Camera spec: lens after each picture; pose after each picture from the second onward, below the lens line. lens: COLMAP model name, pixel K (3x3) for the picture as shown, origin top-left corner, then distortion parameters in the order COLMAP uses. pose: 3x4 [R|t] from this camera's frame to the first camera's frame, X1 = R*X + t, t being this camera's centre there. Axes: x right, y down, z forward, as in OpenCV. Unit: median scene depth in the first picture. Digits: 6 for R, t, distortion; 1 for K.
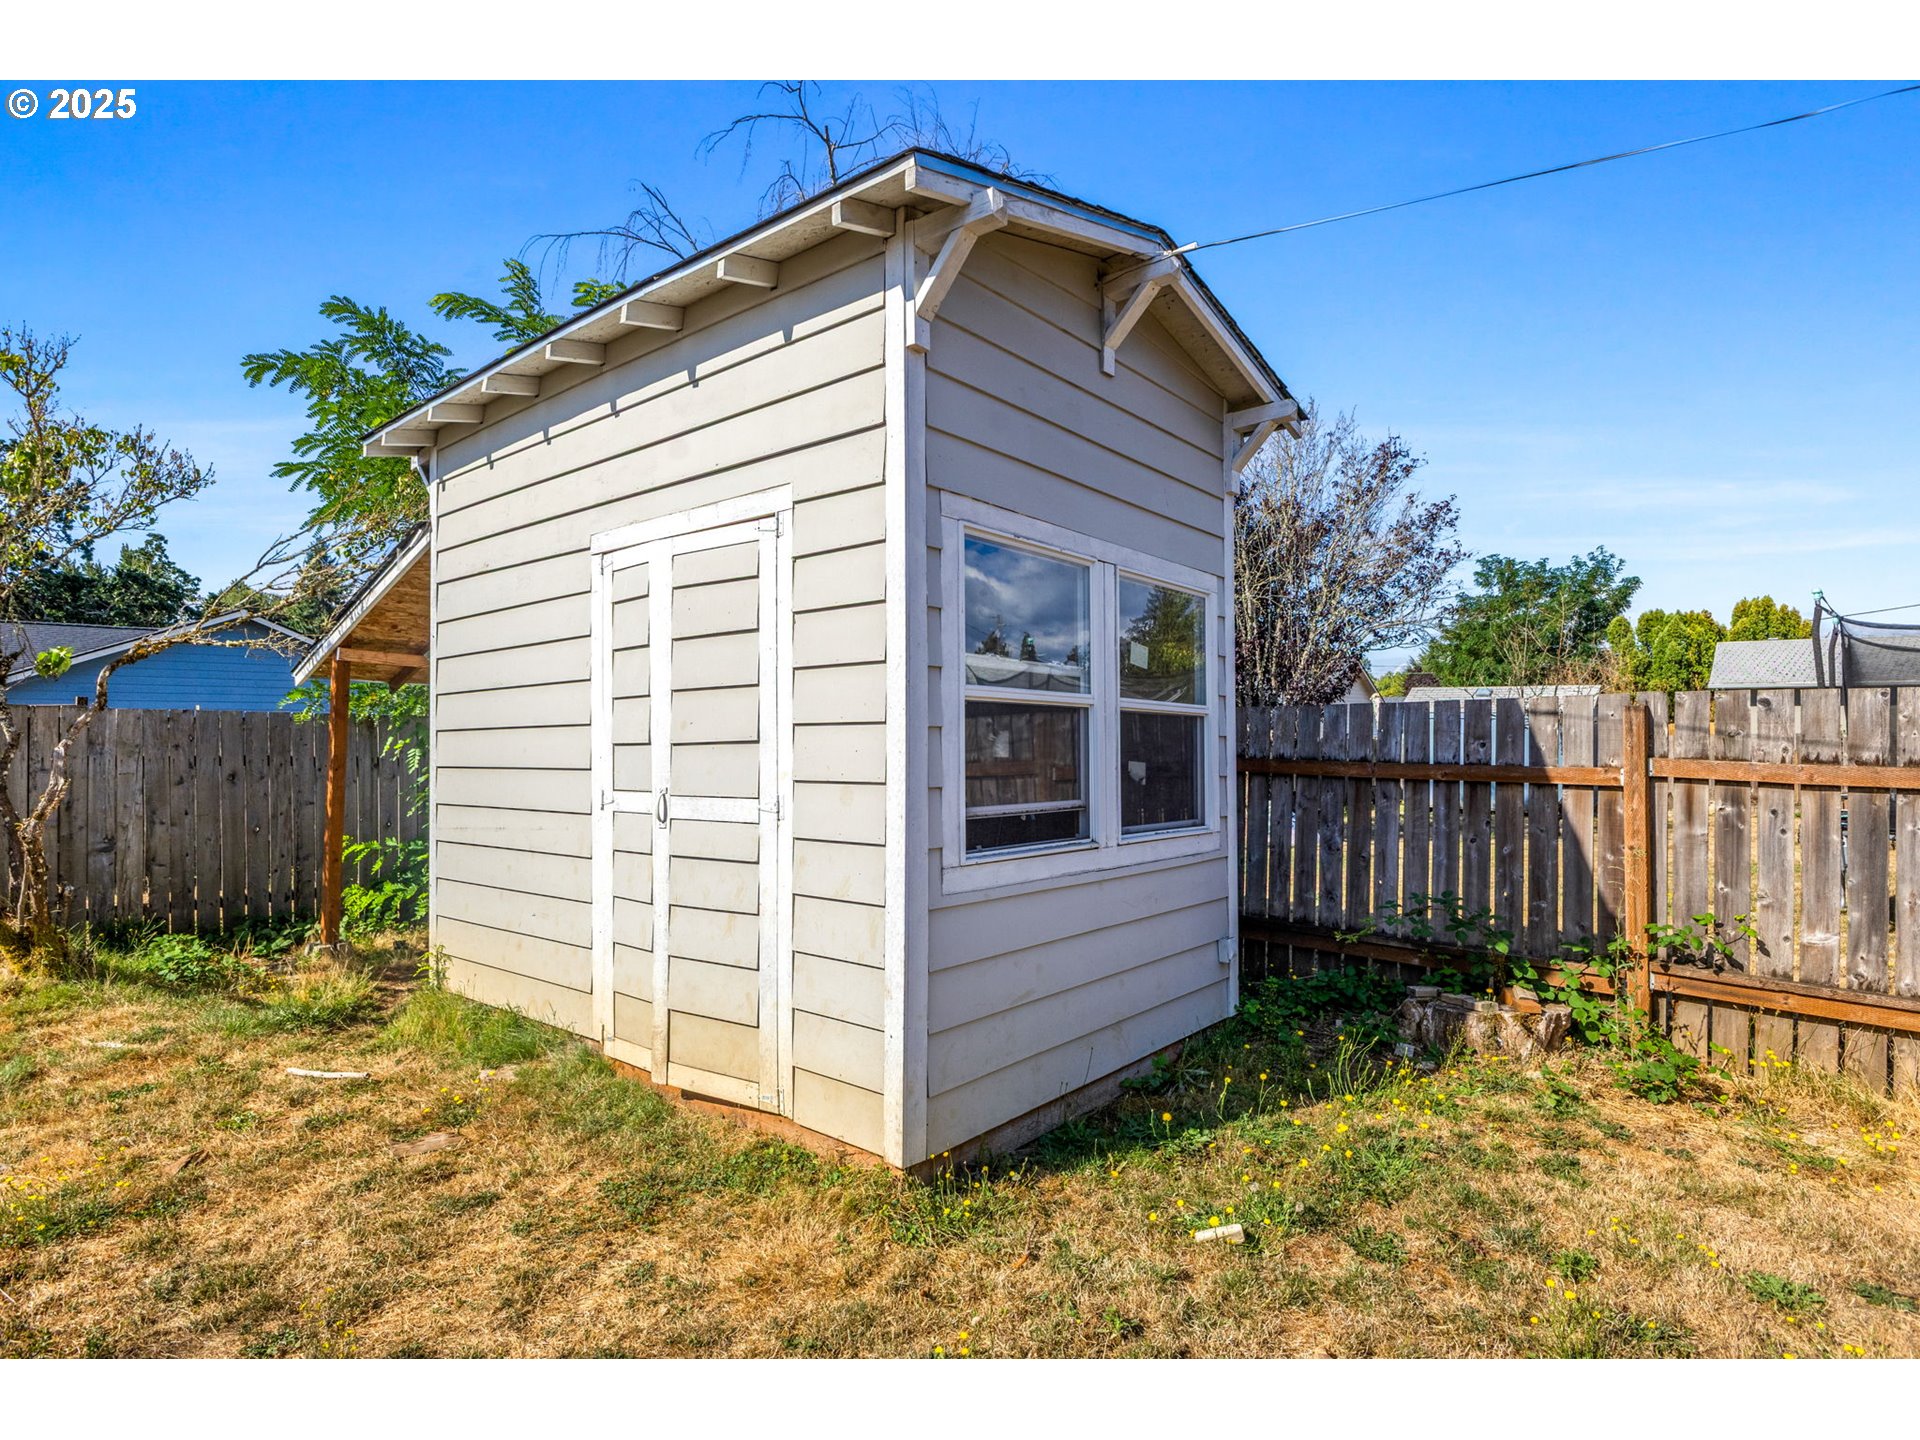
lens RADIAL K [[868.3, 0, 957.7], [0, 868.3, 714.3], [0, 0, 1]] dist [-0.003115, -0.000234]
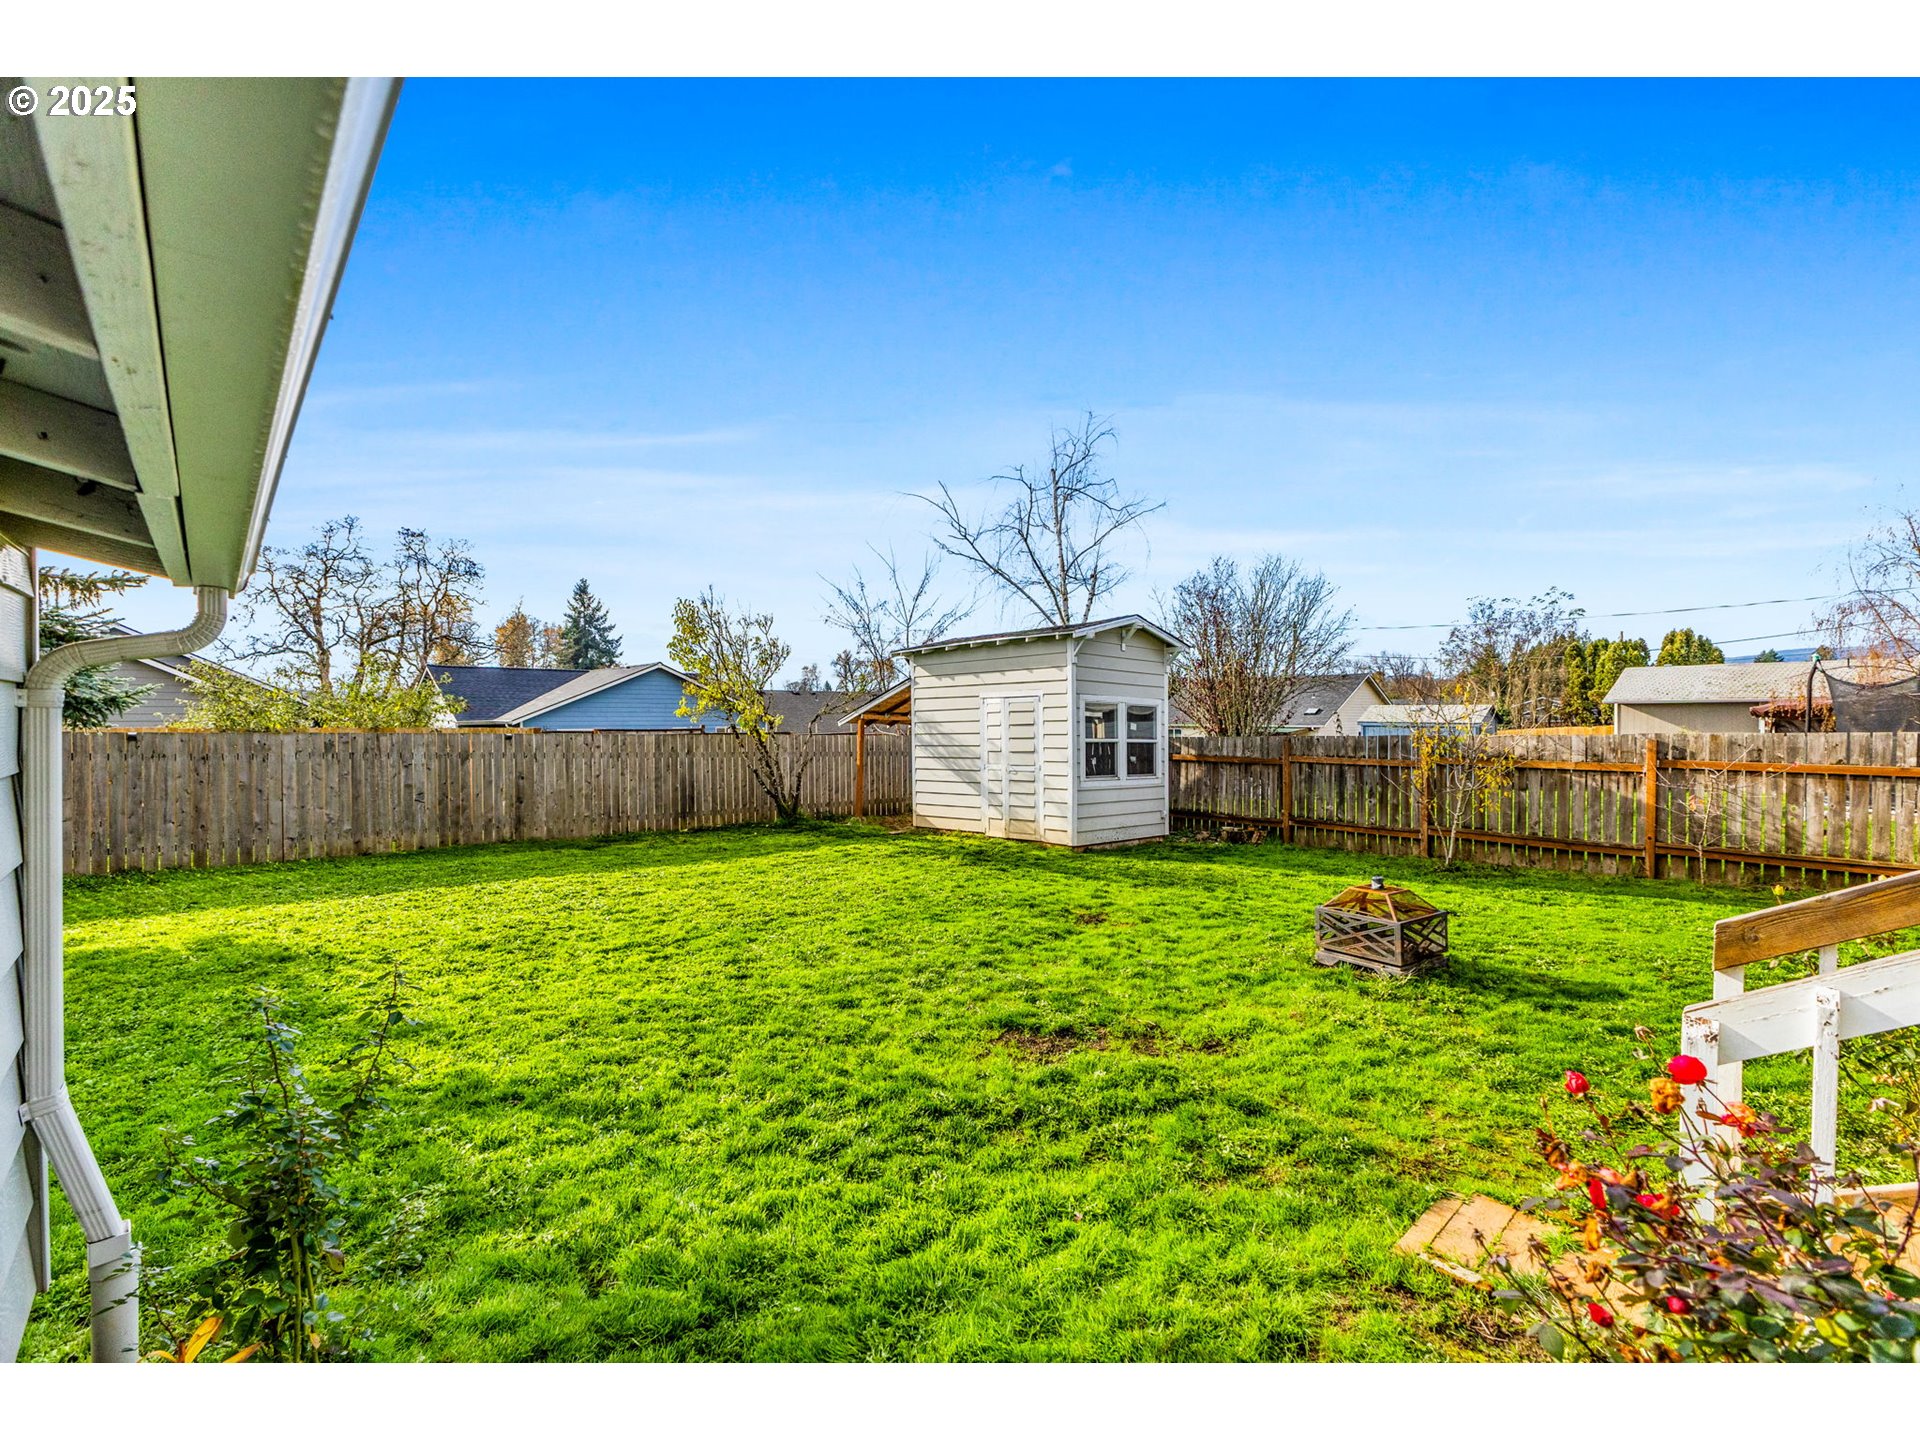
lens RADIAL K [[868.3, 0, 957.7], [0, 868.3, 714.3], [0, 0, 1]] dist [-0.003115, -0.000234]
pose [[0.993415, 0.003237, -0.114529, -0.096007], [-0.000881, 0.999787, 0.020613, -0.186578], [0.114572, -0.020377, 0.993206, -2.559378]]
